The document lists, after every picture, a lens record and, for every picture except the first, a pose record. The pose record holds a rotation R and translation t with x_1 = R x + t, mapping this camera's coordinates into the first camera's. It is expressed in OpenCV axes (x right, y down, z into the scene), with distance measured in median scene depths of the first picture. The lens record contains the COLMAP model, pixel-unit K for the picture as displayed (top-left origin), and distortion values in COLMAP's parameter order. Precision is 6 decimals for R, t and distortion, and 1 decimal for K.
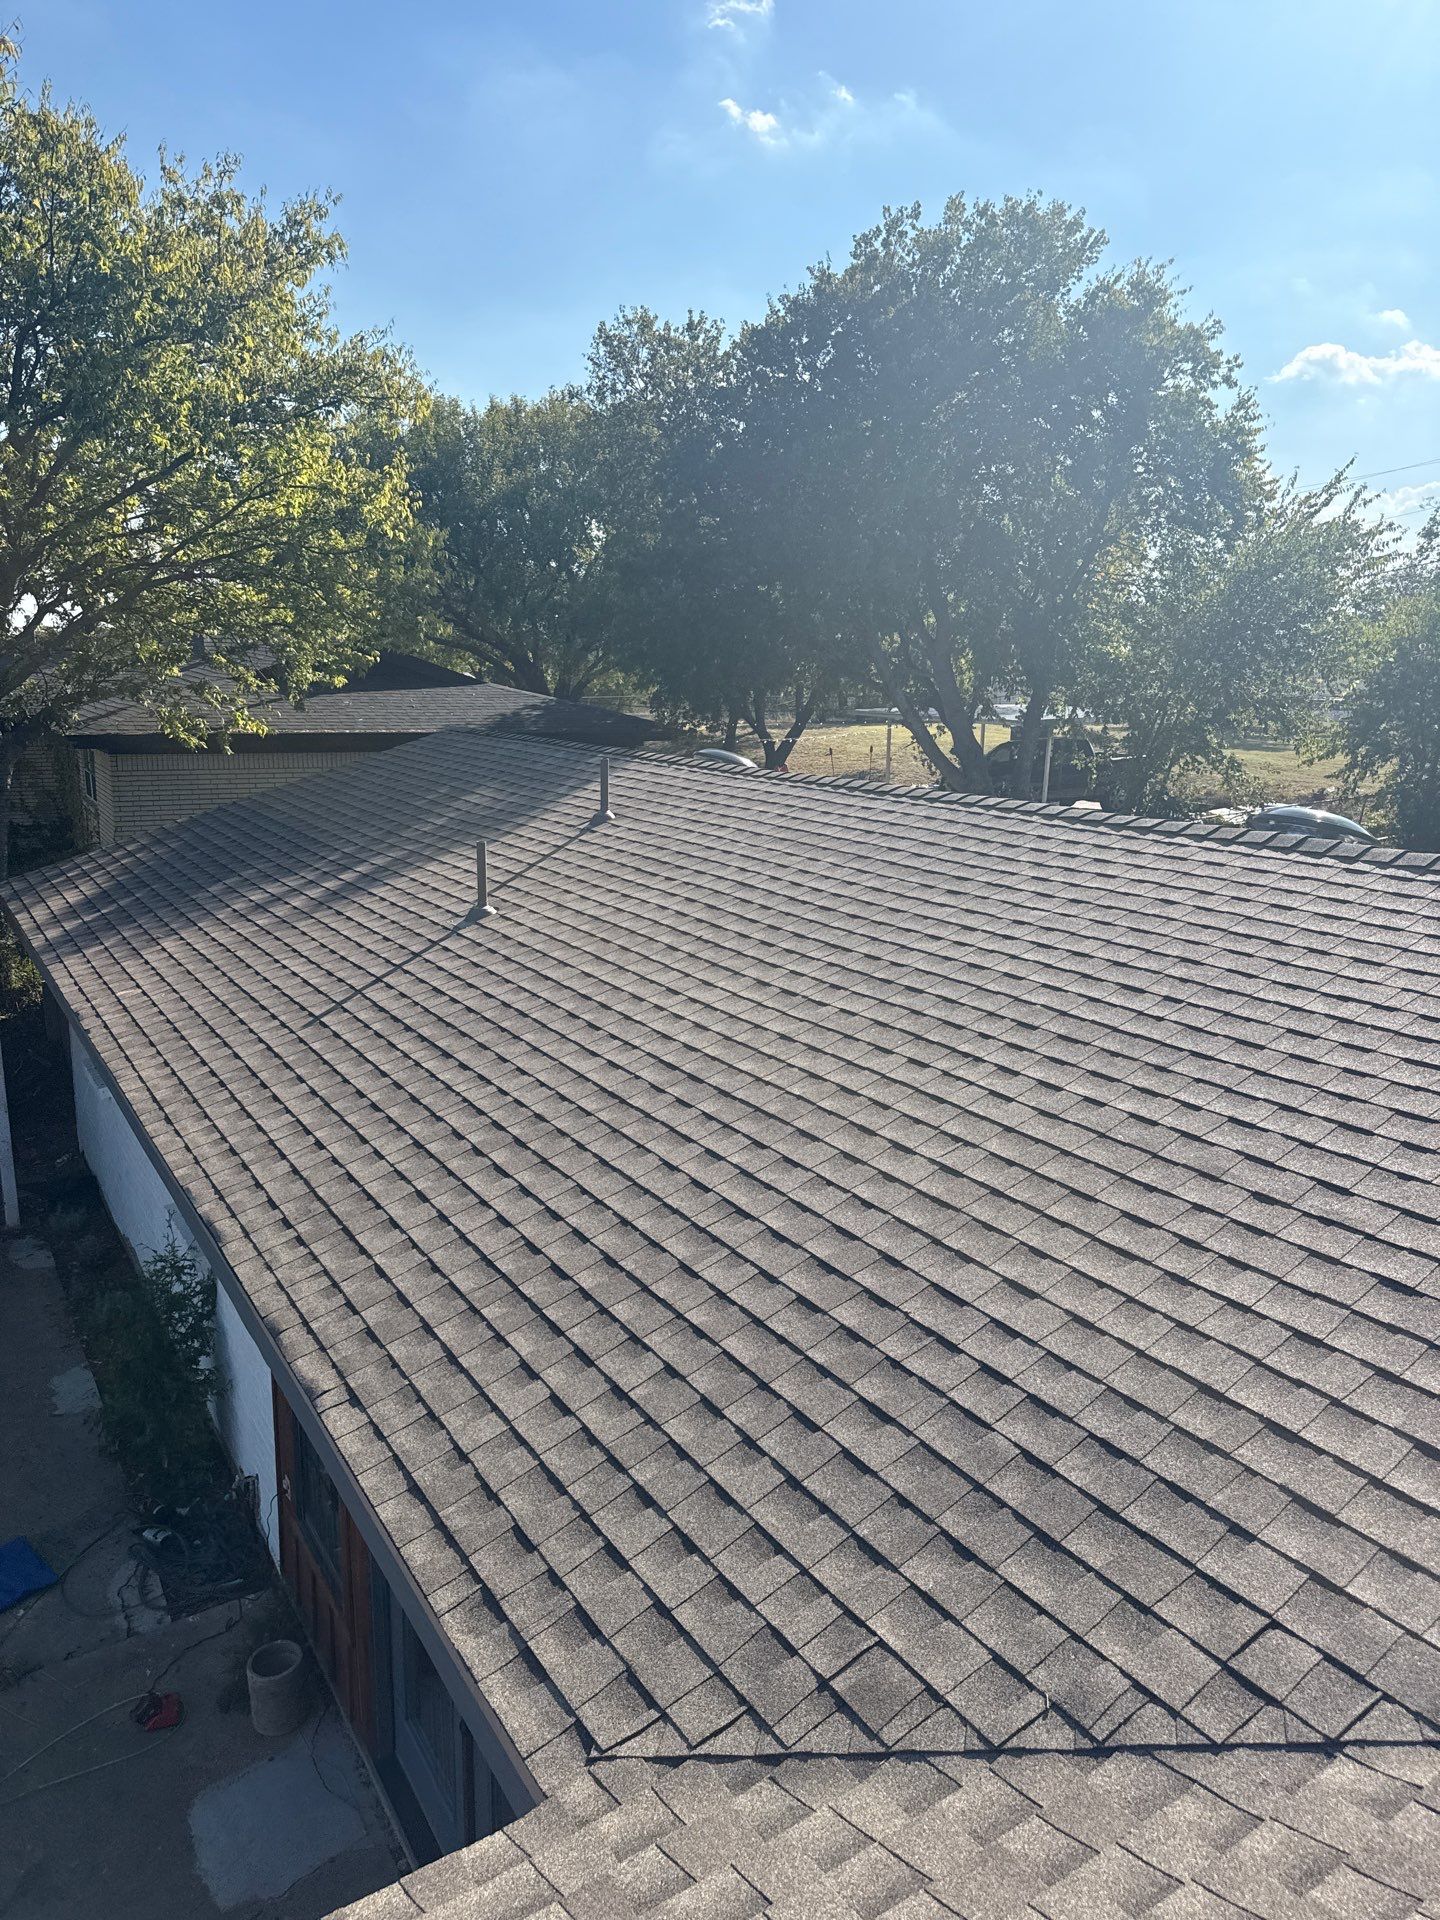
lens RADIAL K [[1388.0, 0, 720.0], [0, 1388.0, 960.0], [0, 0, 1]] dist [0.083484, -0.080108]
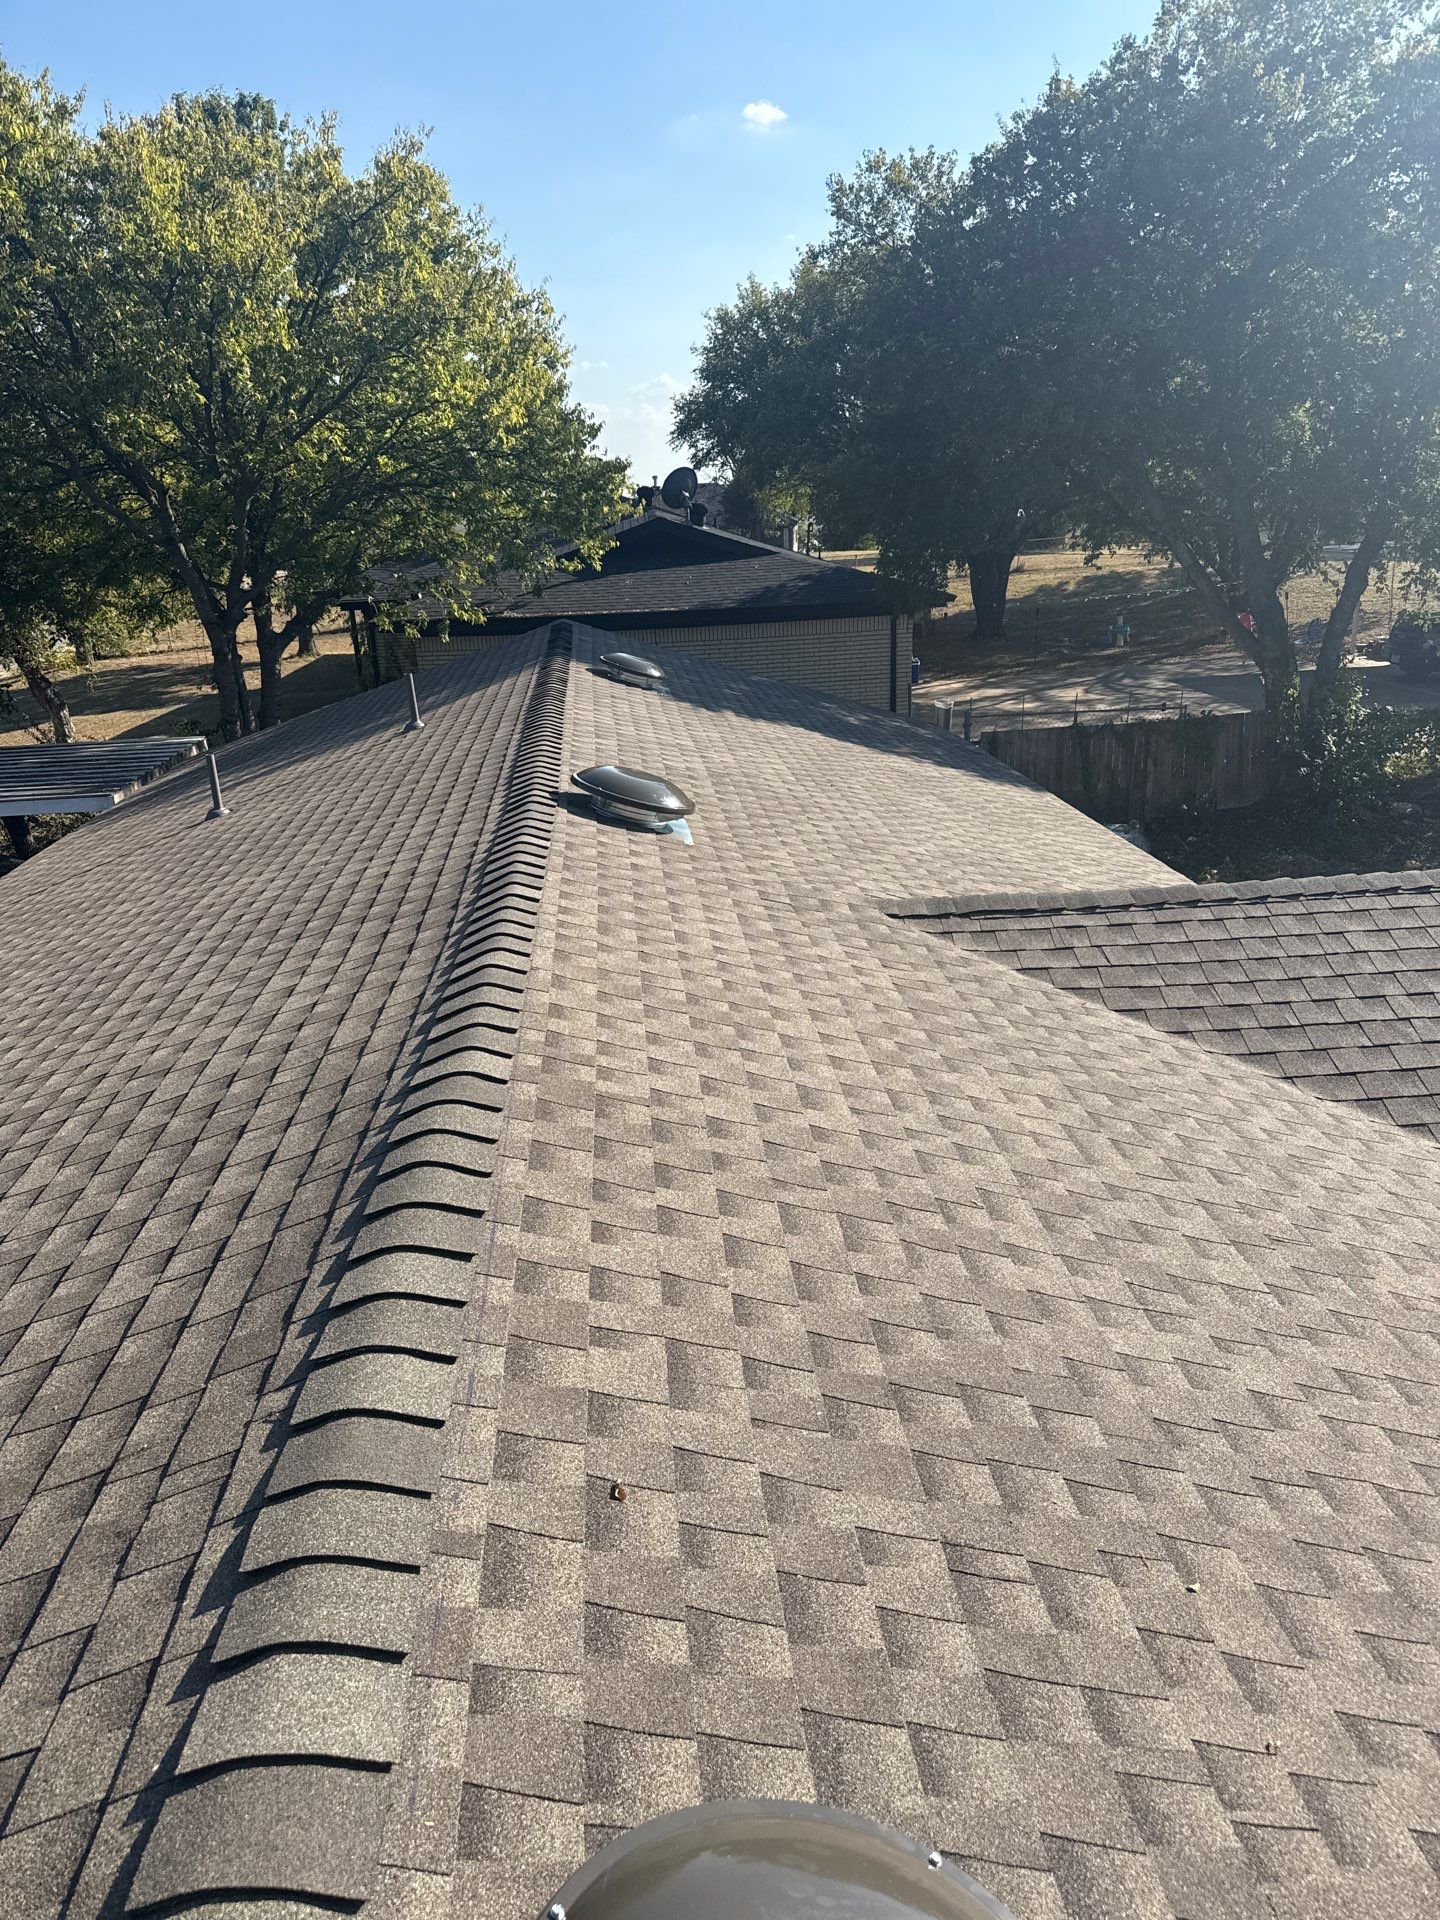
lens RADIAL K [[1388.0, 0, 720.0], [0, 1388.0, 960.0], [0, 0, 1]] dist [0.083484, -0.080108]
pose [[0.882062, 0.105757, -0.459110, 0.336754], [-0.052107, 0.990401, 0.128030, -0.037482], [0.468242, -0.089008, 0.879106, 0.058457]]
